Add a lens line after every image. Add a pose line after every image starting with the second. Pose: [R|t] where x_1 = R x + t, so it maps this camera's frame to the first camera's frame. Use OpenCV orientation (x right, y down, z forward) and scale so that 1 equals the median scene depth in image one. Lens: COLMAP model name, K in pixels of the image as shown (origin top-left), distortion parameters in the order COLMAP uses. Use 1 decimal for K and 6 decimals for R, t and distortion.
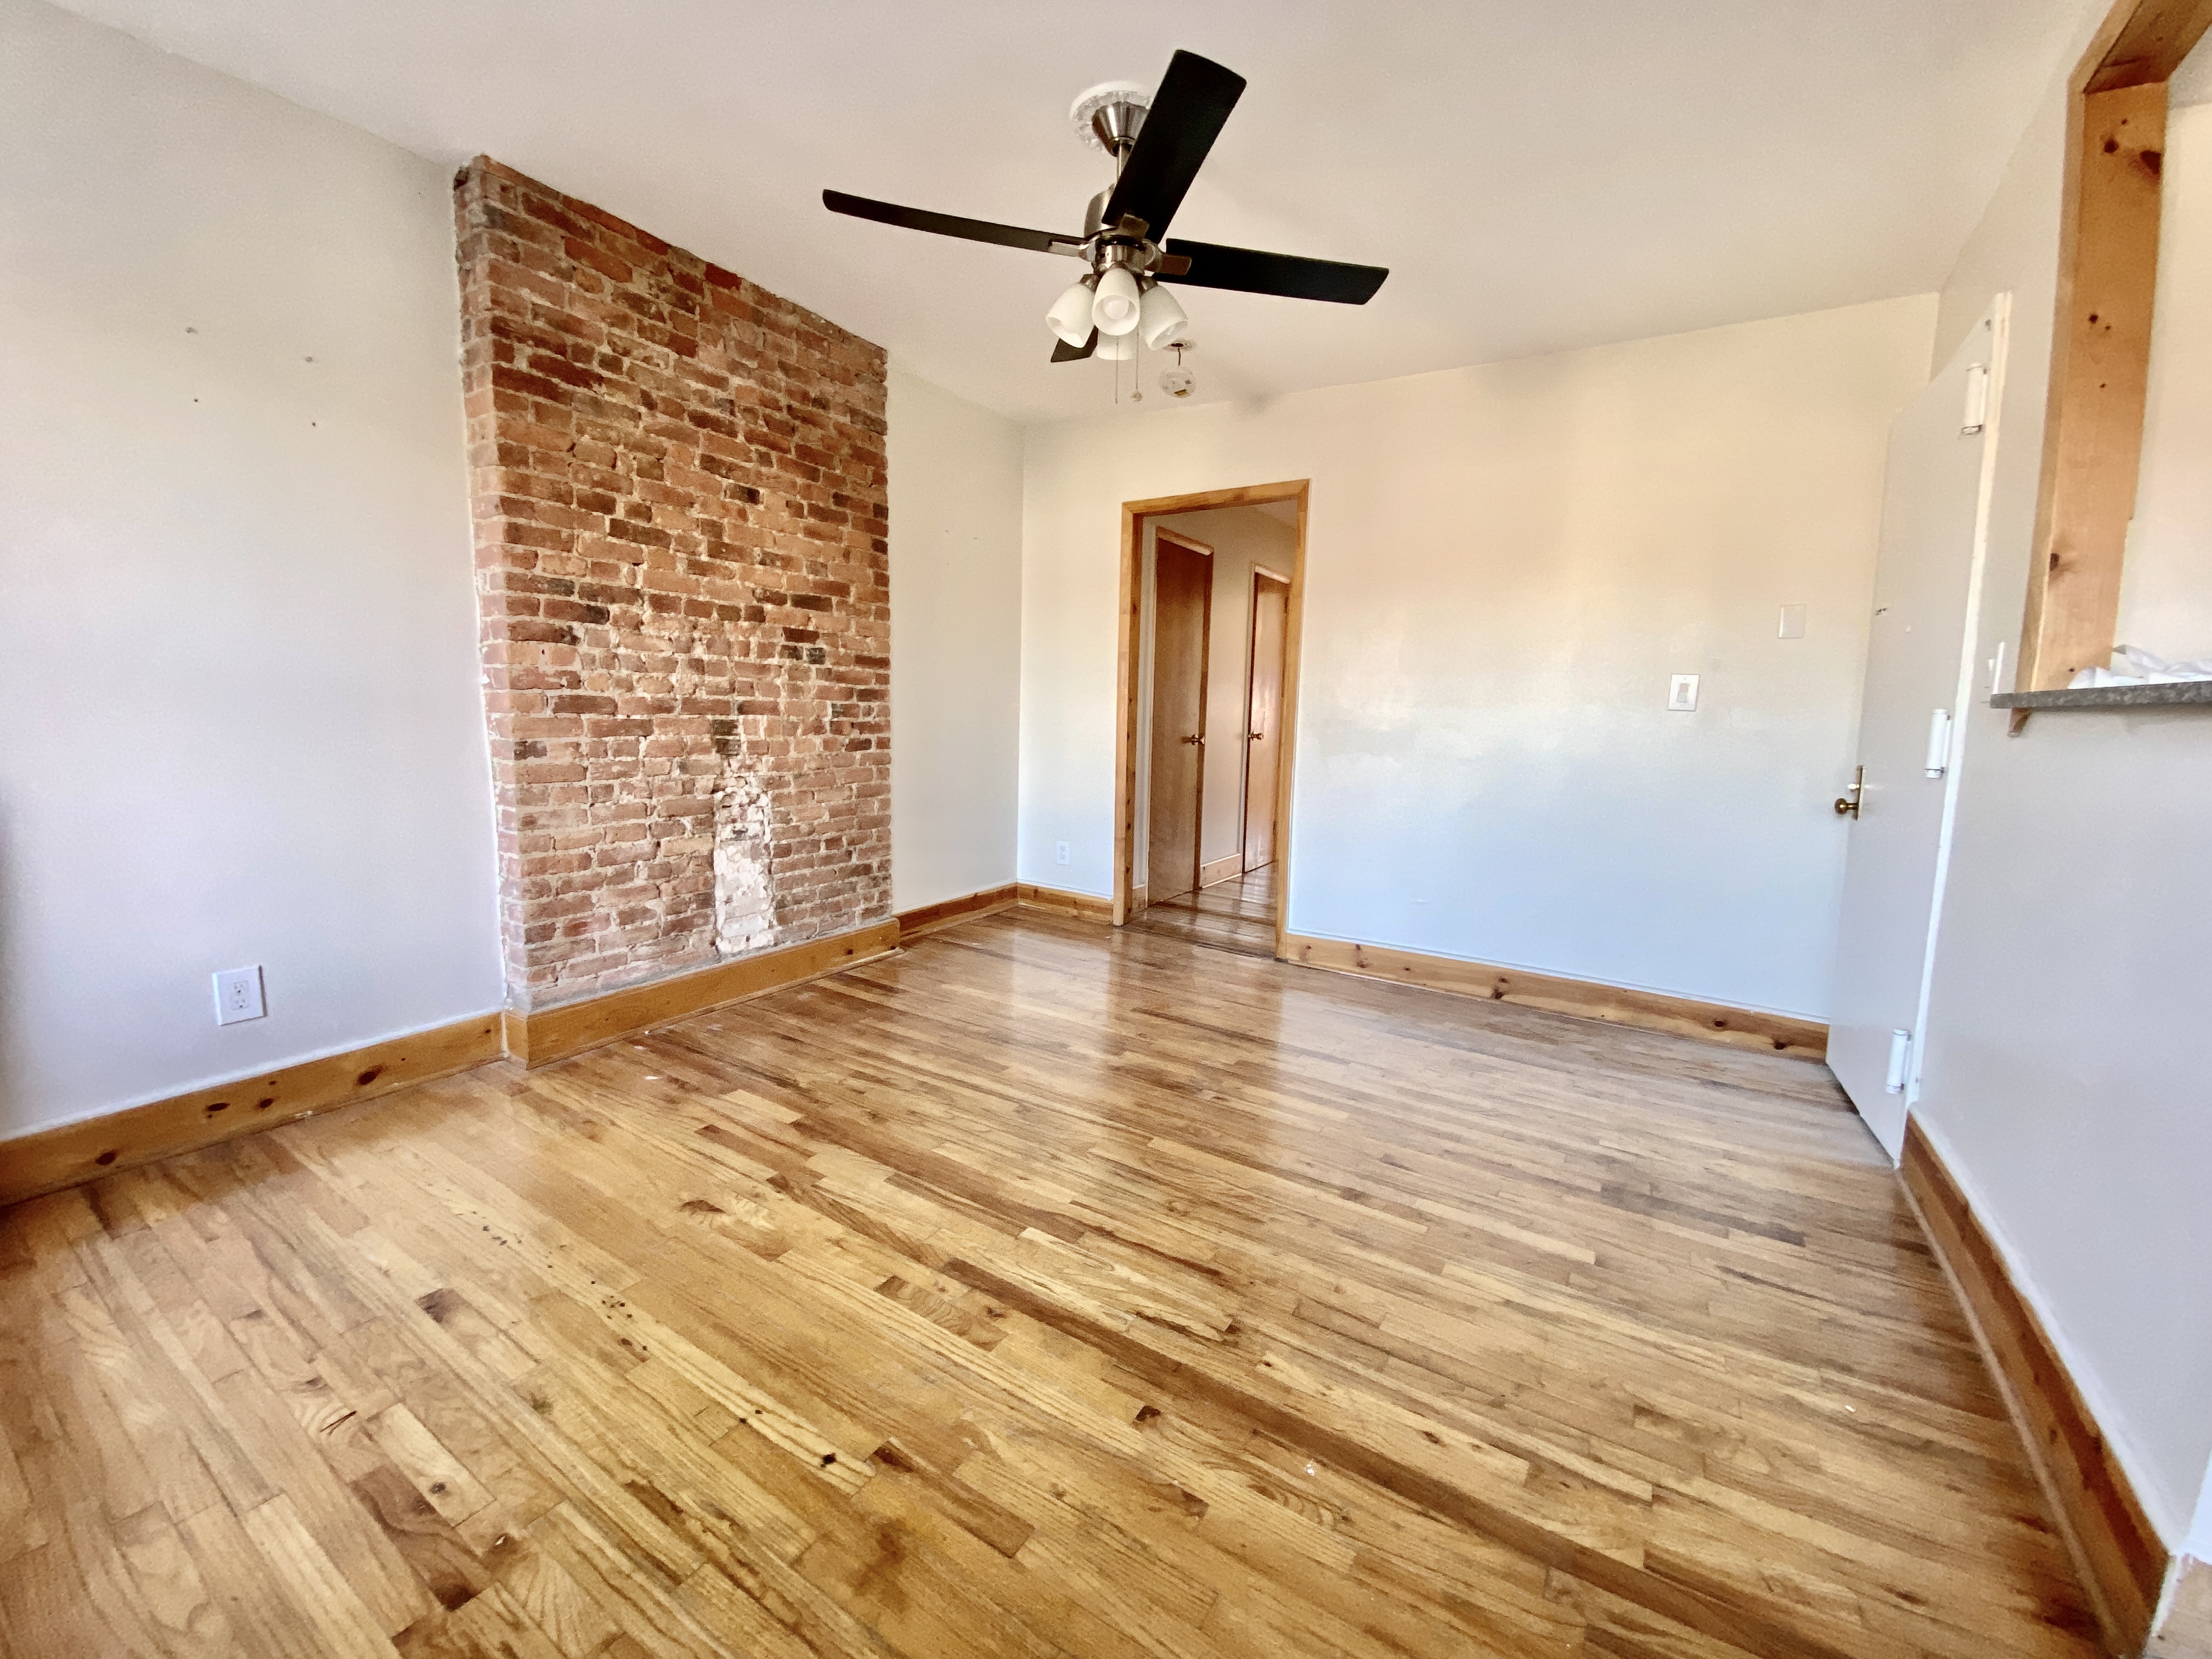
lens RADIAL K [[905.8, 0, 1090.2], [0, 905.8, 813.2], [0, 0, 1]] dist [0.010567, -0.015680]
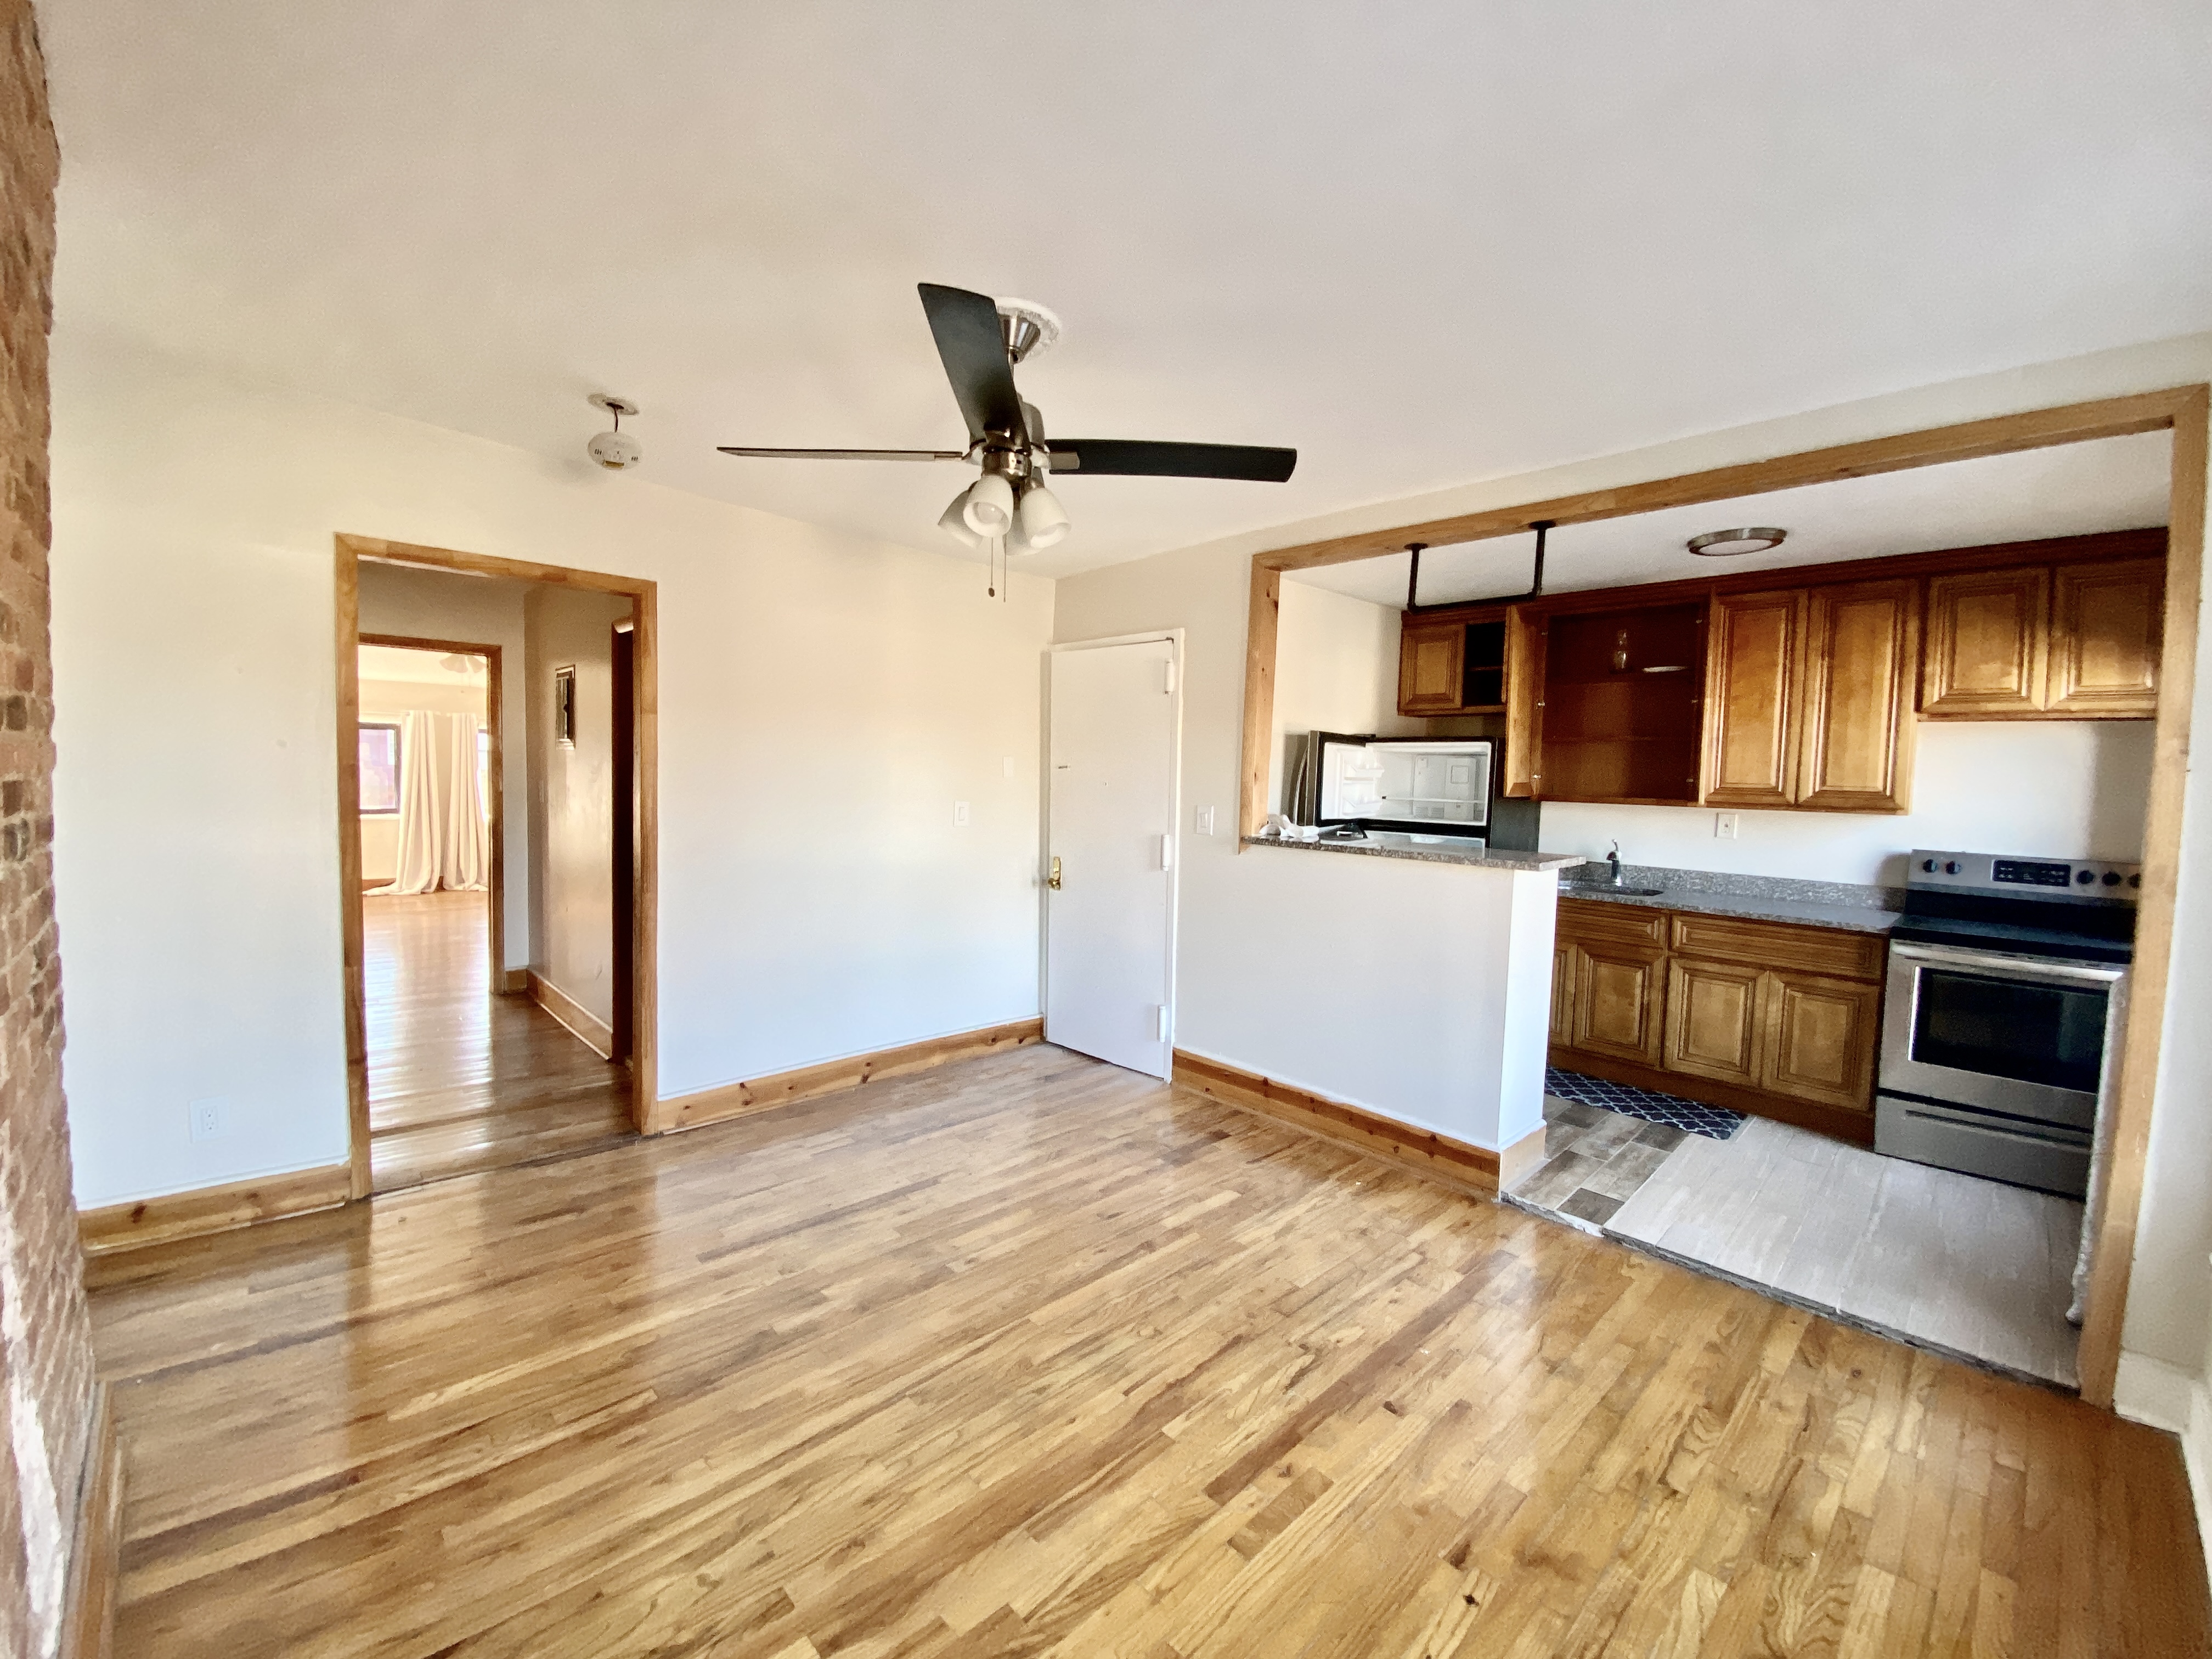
lens RADIAL K [[889.2, 0, 1104.8], [0, 889.2, 818.4], [0, 0, 1]] dist [0.019620, -0.018880]
pose [[0.241342, -0.076181, 0.967445, -0.877592], [0.093392, 0.994110, 0.054983, -0.259878], [-0.965936, 0.077082, 0.247035, 0.650534]]
